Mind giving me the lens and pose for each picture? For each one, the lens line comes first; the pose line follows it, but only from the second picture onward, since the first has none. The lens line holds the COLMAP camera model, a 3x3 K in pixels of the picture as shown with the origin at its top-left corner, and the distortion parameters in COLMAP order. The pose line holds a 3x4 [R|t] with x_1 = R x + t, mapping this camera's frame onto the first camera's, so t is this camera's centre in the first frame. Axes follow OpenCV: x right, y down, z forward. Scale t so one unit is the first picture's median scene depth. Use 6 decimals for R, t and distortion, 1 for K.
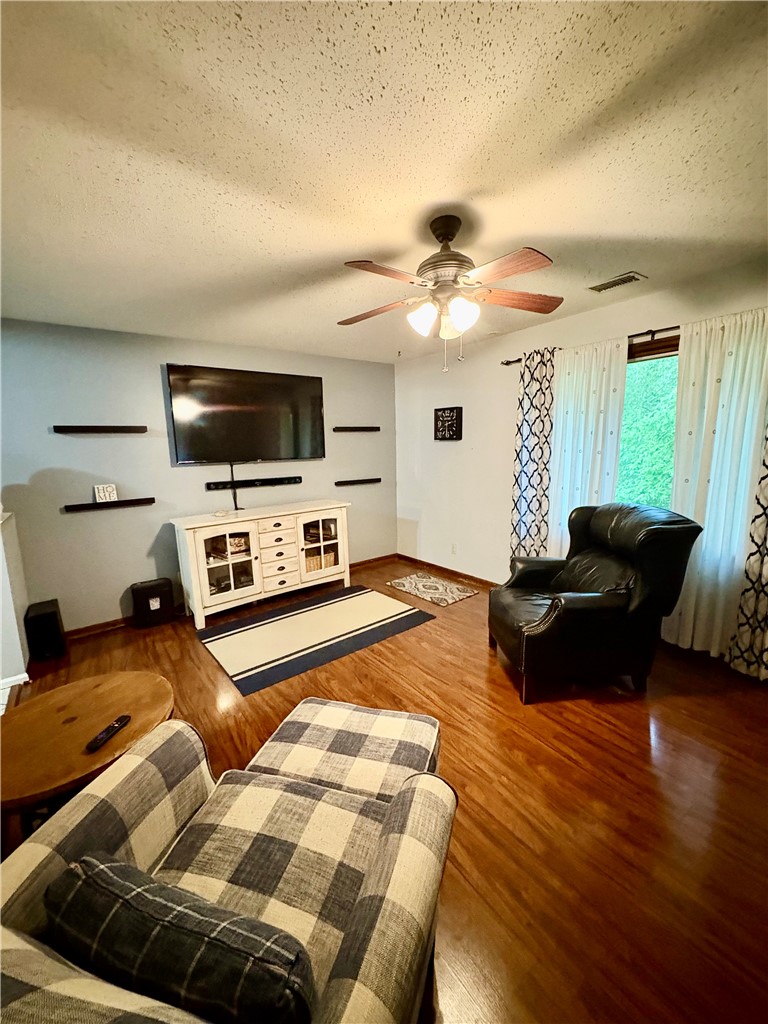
lens RADIAL K [[407.6, 0, 383.5], [0, 407.6, 511.6], [0, 0, 1]] dist [-0.001302, 0.000509]
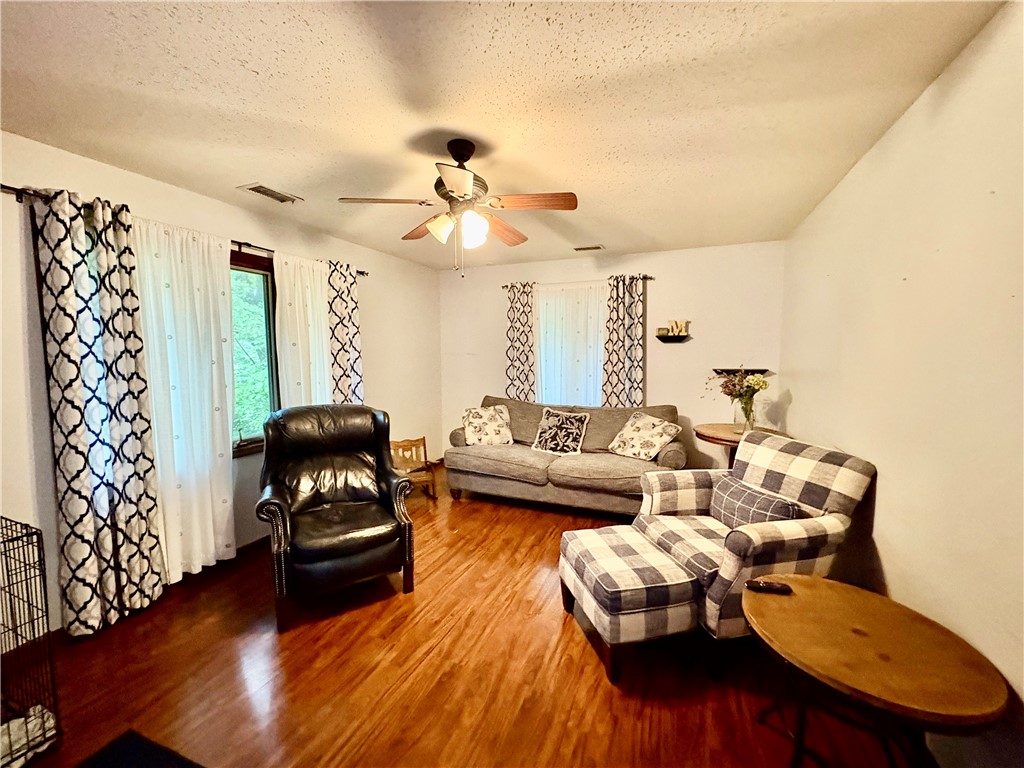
lens RADIAL K [[407.6, 0, 512.1], [0, 407.6, 383.3], [0, 0, 1]] dist [-0.001302, 0.000509]
pose [[-0.508801, -0.039569, 0.859975, -0.408180], [0.155886, 0.978195, 0.137238, -0.097499], [-0.846653, 0.203885, -0.491538, 0.716174]]
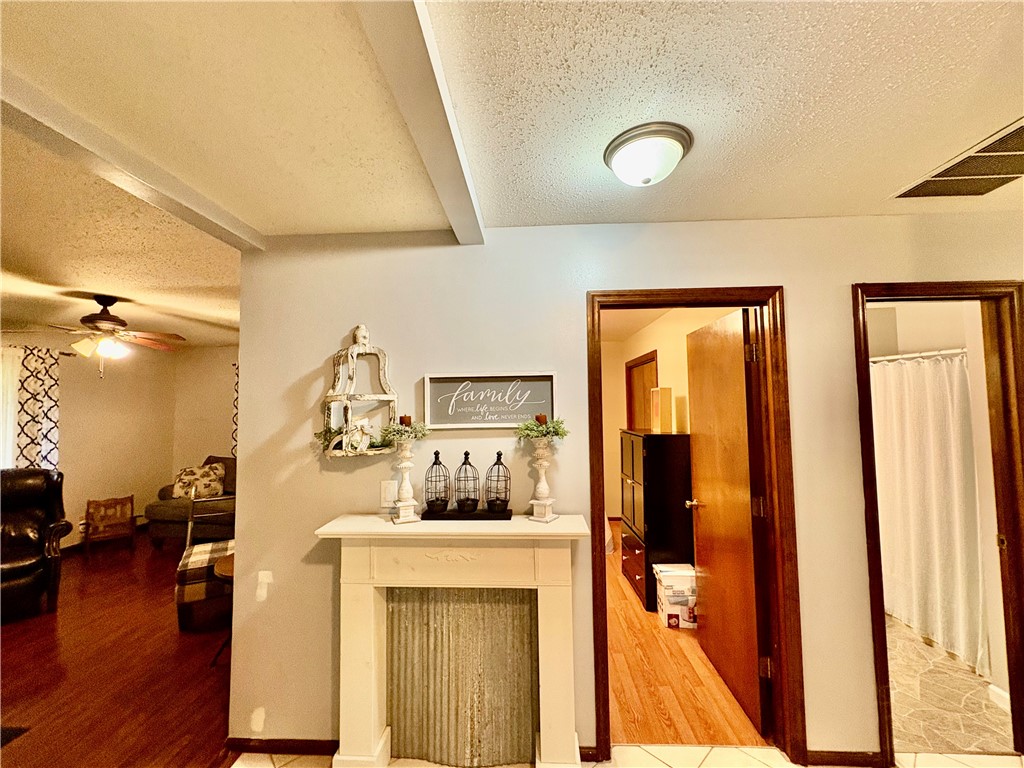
lens RADIAL K [[407.6, 0, 511.4], [0, 407.6, 382.8], [0, 0, 1]] dist [-0.001302, 0.000509]
pose [[-0.770486, 0.070801, 0.633512, -1.052726], [0.133257, 0.989745, 0.051456, -0.092203], [-0.623373, 0.124066, -0.772020, 0.603950]]
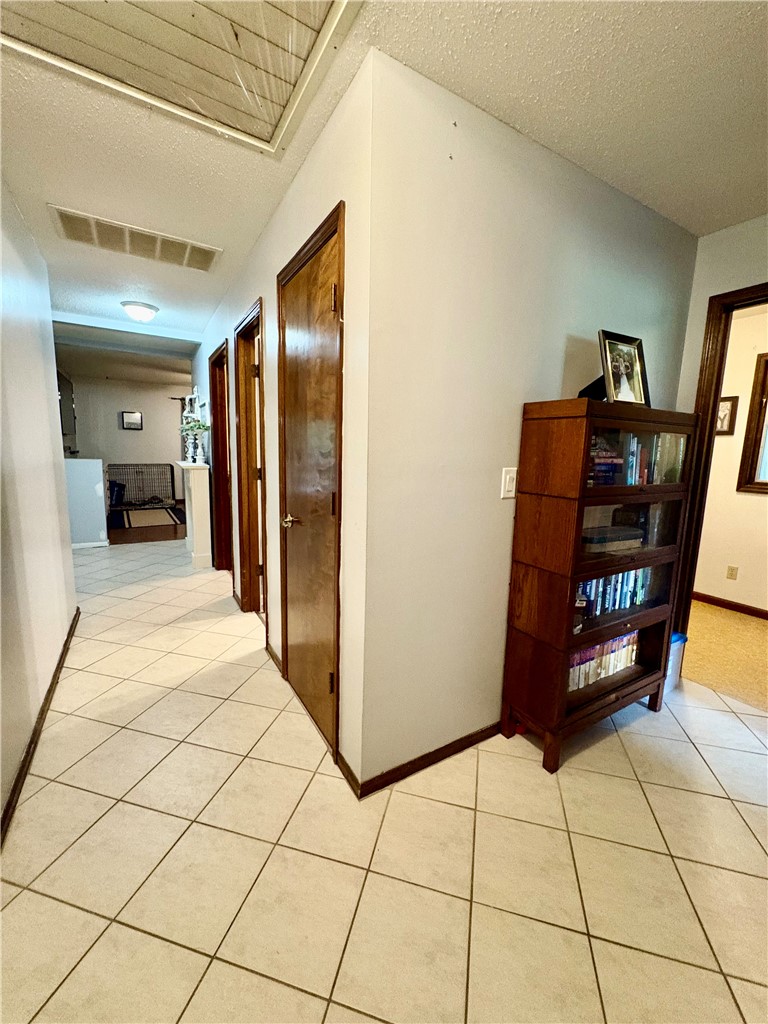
lens RADIAL K [[407.6, 0, 387.6], [0, 407.6, 509.6], [0, 0, 1]] dist [-0.001302, 0.000509]
pose [[0.098509, -0.119929, 0.987883, -1.825686], [0.129976, 0.985758, 0.106710, 0.156183], [-0.986611, 0.117889, 0.112694, -0.358457]]
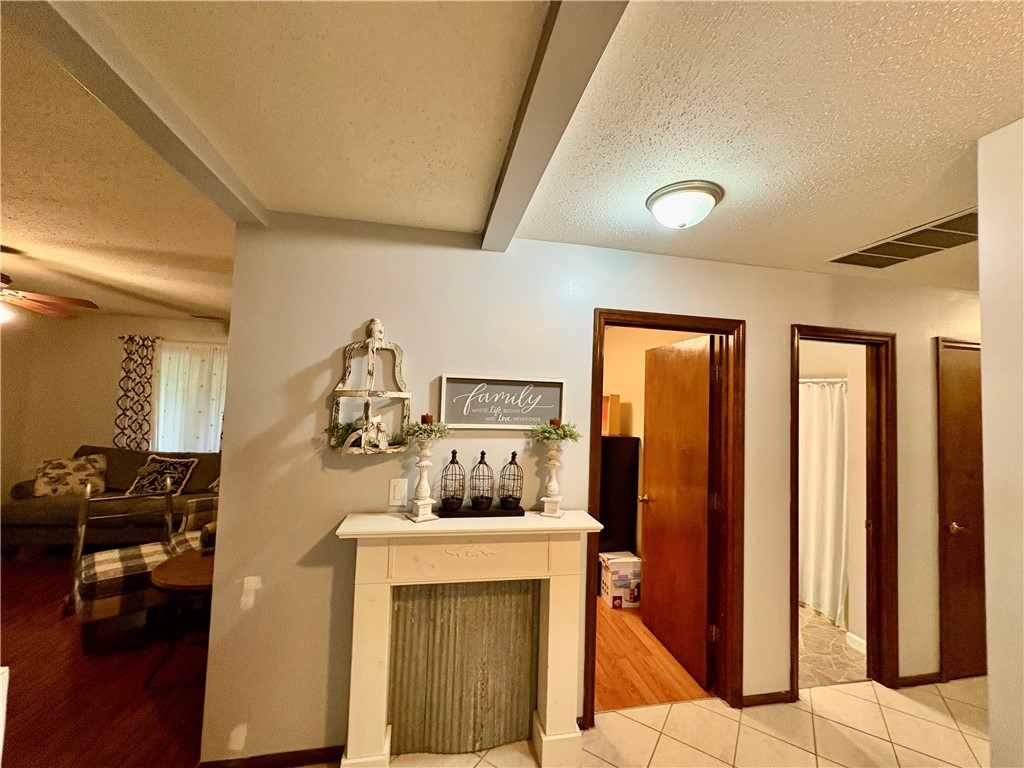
lens RADIAL K [[407.6, 0, 511.1], [0, 407.6, 383.1], [0, 0, 1]] dist [-0.001302, 0.000509]
pose [[-0.901056, 0.013210, 0.433501, -0.951226], [0.056529, 0.994587, 0.087190, -0.118394], [-0.430002, 0.103069, -0.896925, 0.698941]]
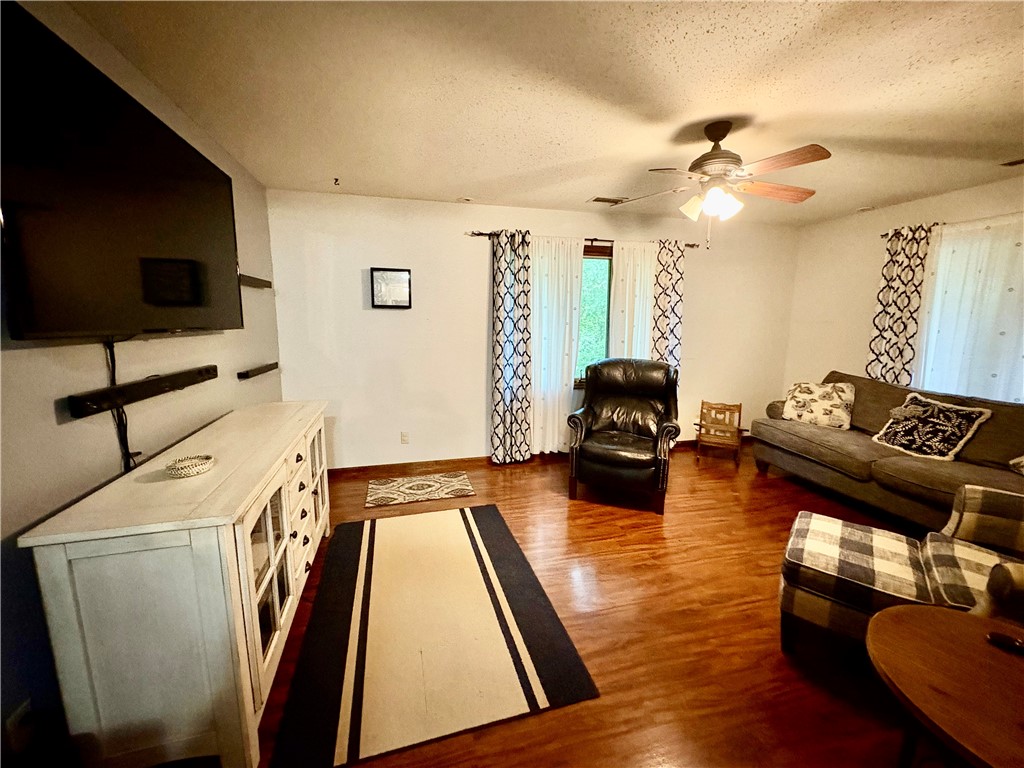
lens RADIAL K [[407.6, 0, 511.5], [0, 407.6, 383.3], [0, 0, 1]] dist [-0.001302, 0.000509]
pose [[0.386272, -0.115954, 0.915068, -0.587845], [0.134449, 0.988549, 0.068512, -0.056120], [-0.912534, 0.096565, 0.397439, 0.530746]]
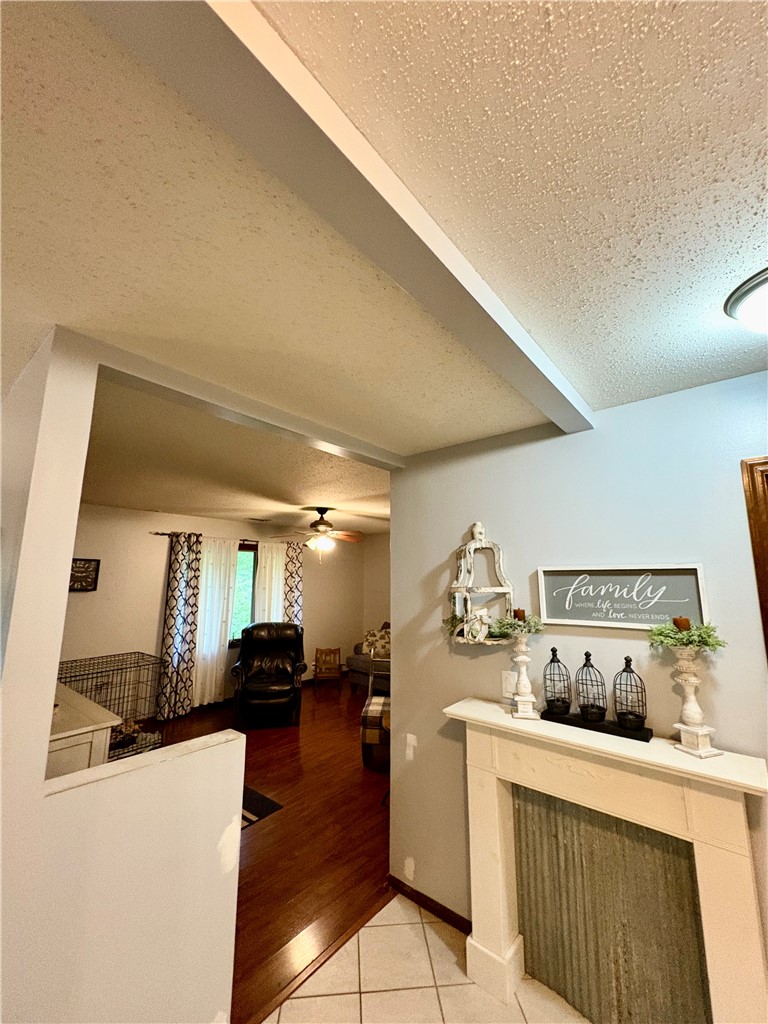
lens RADIAL K [[407.6, 0, 385.2], [0, 407.6, 511.6], [0, 0, 1]] dist [-0.001302, 0.000509]
pose [[-0.227276, 0.181642, 0.956740, -1.105259], [0.159235, 0.976160, -0.147502, -0.113565], [-0.960724, 0.118823, -0.250781, 0.582362]]
